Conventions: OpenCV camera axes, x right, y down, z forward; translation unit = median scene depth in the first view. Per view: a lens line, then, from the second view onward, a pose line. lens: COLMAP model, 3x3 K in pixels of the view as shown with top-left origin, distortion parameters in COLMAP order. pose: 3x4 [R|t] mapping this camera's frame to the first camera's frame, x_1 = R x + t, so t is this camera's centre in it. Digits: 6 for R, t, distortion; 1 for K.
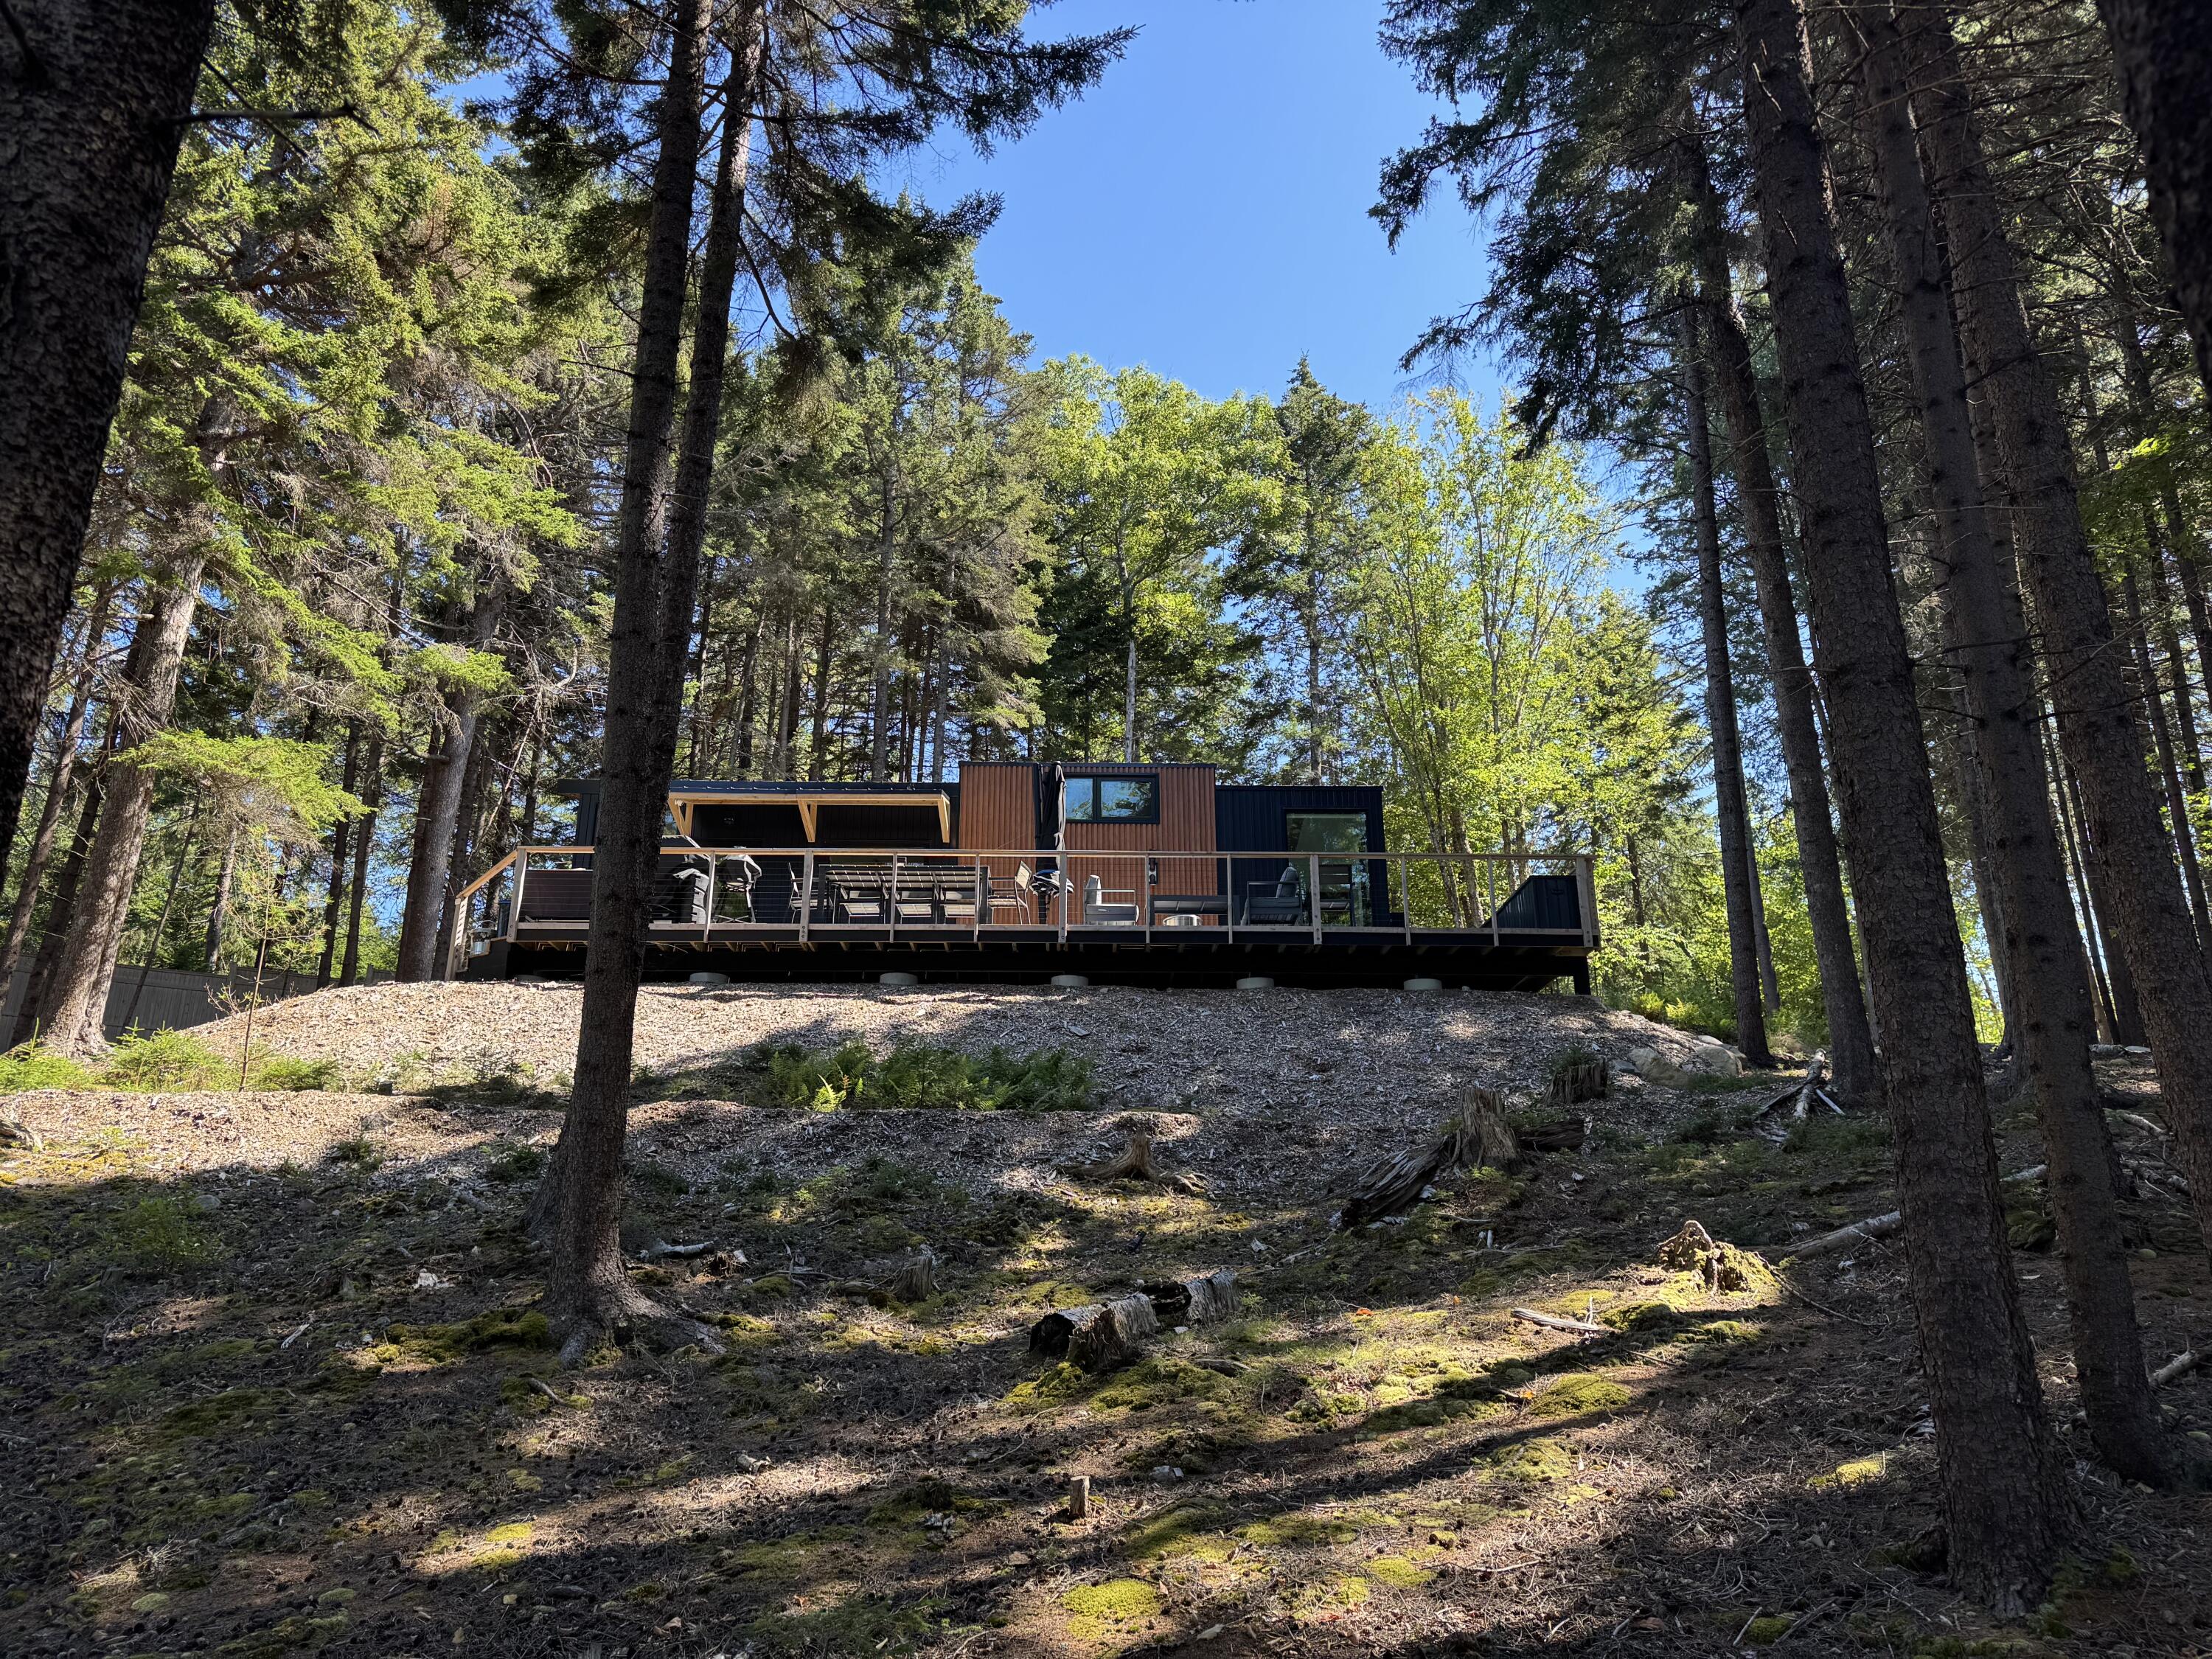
lens RADIAL K [[1540.4, 0, 1105.0], [0, 1540.4, 863.6], [0, 0, 1]] dist [0.075070, -0.102202]
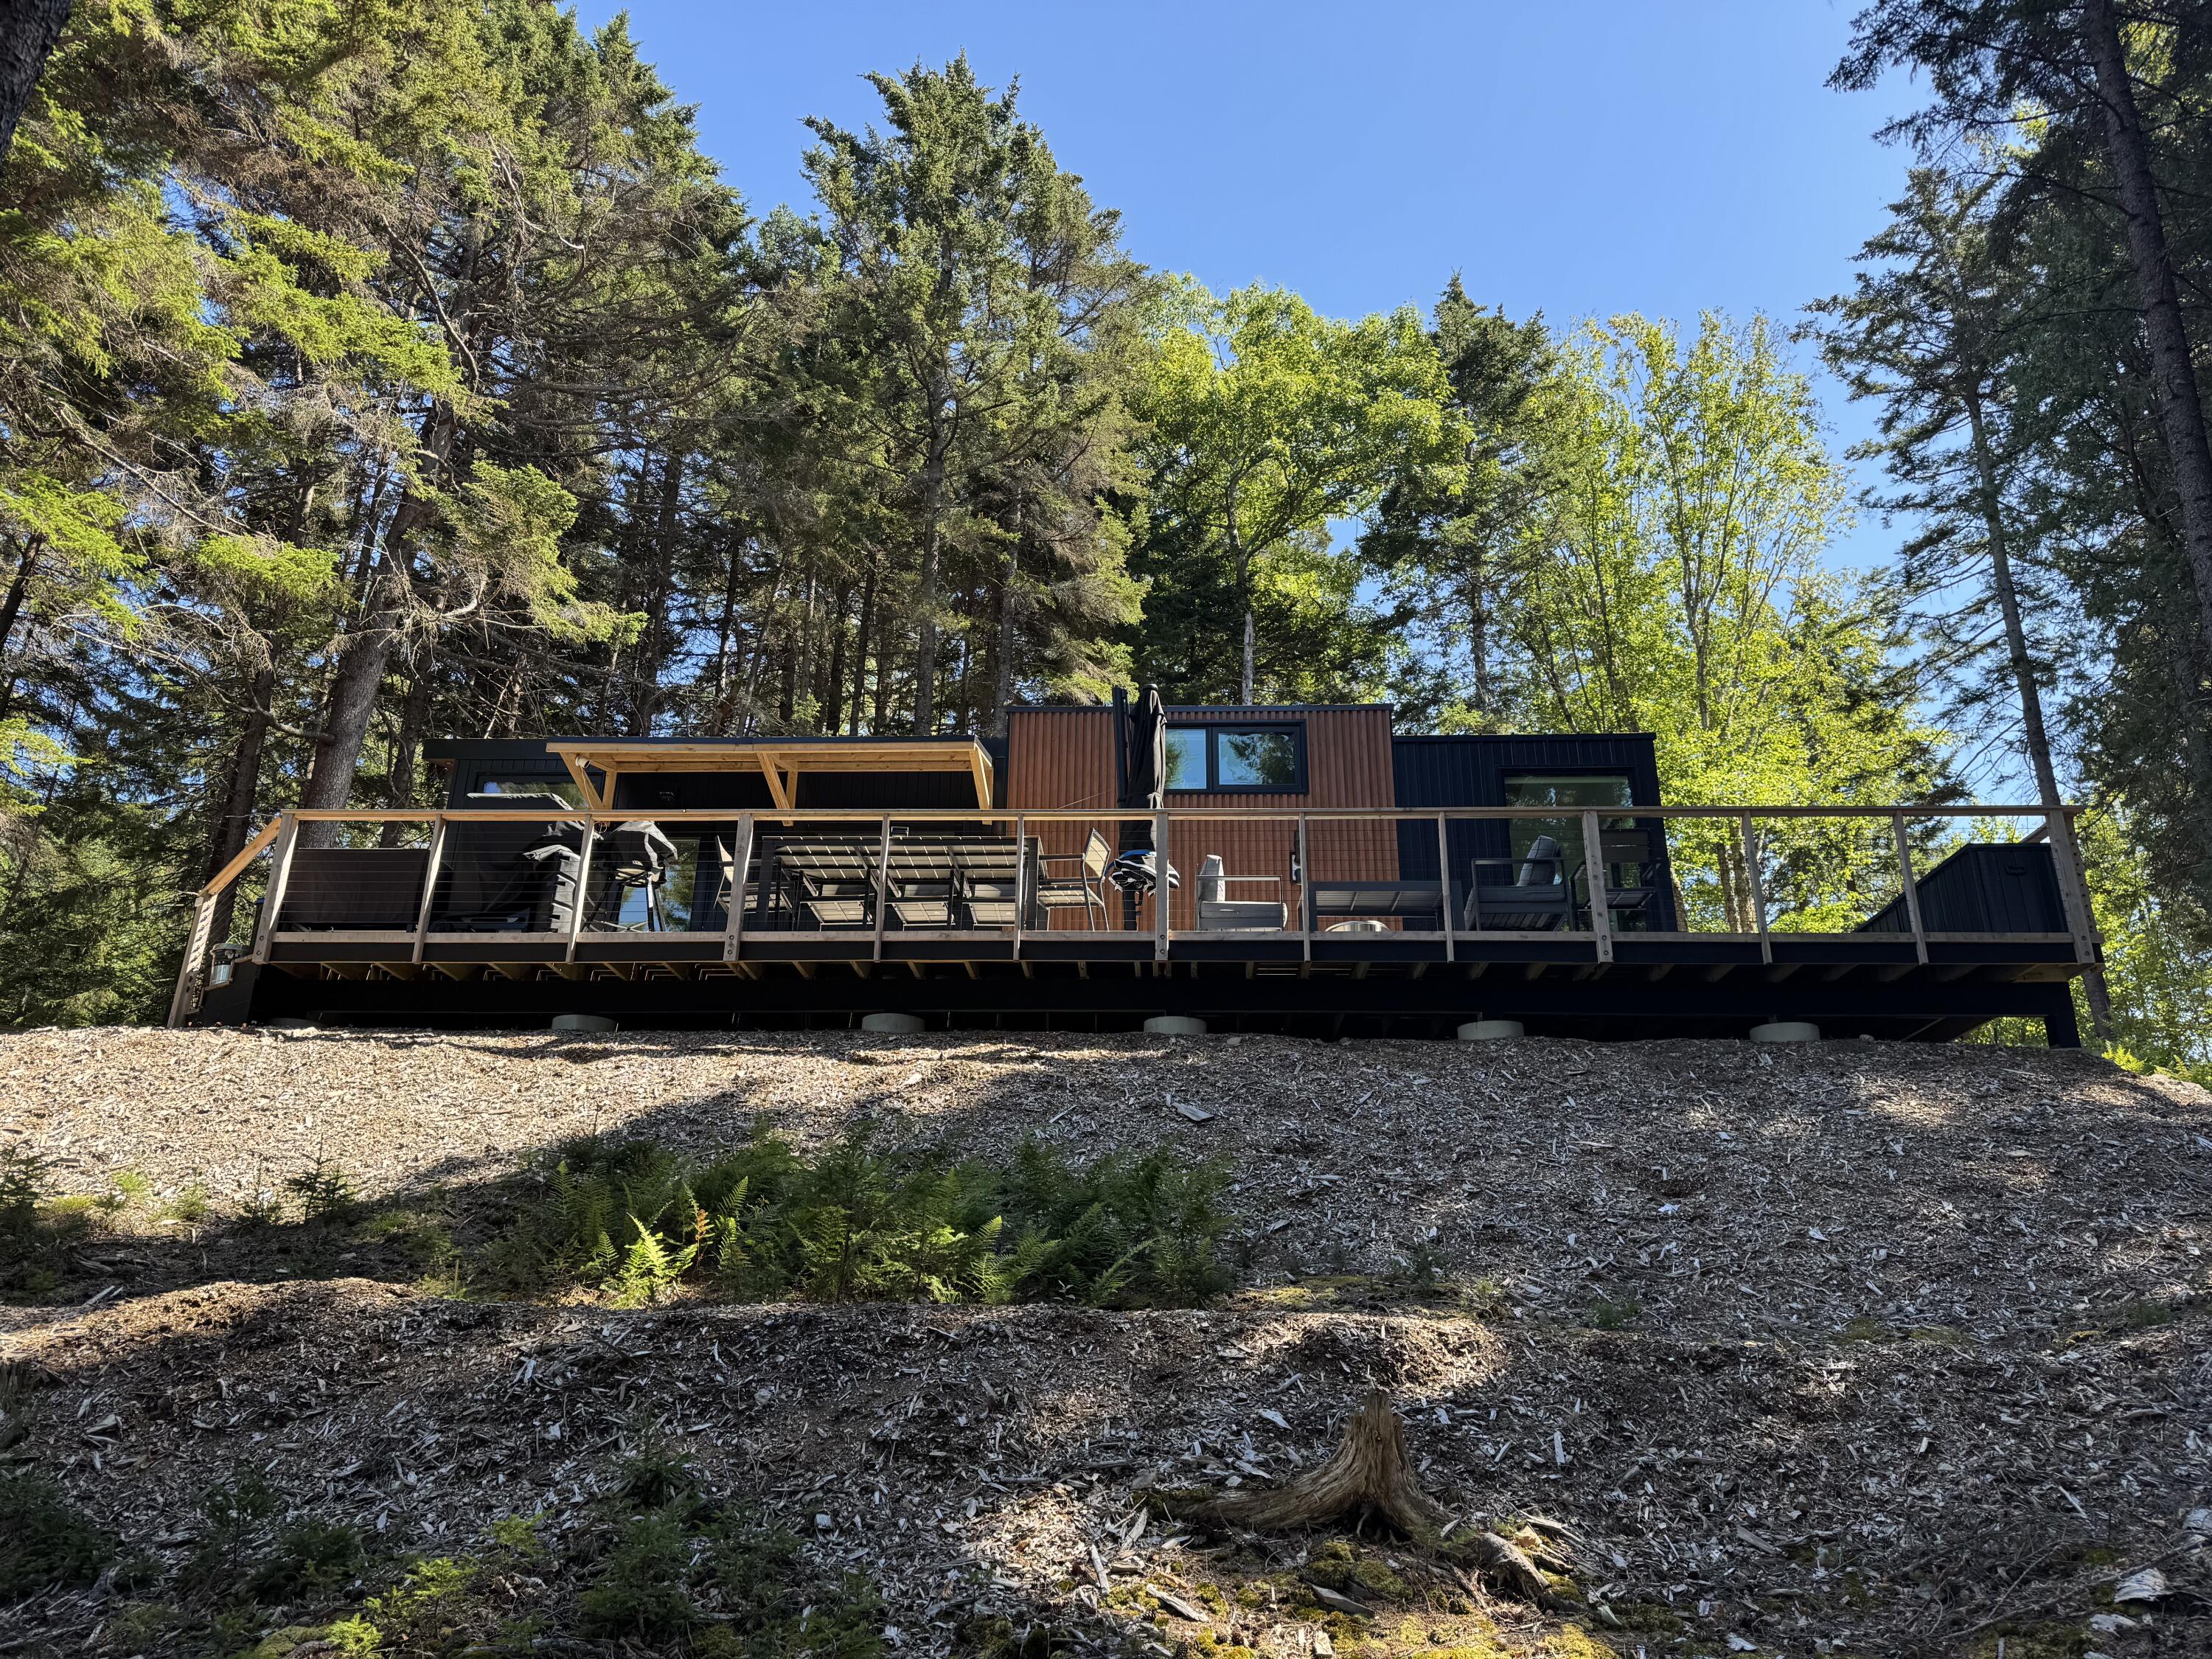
lens RADIAL K [[1575.3, 0, 1110.0], [0, 1575.3, 869.2], [0, 0, 1]] dist [0.139503, -0.315226]
pose [[0.998094, -0.008449, -0.061137, -0.009728], [0.006013, 0.999184, -0.039928, 0.038360], [0.061424, 0.039485, 0.997330, 0.374148]]
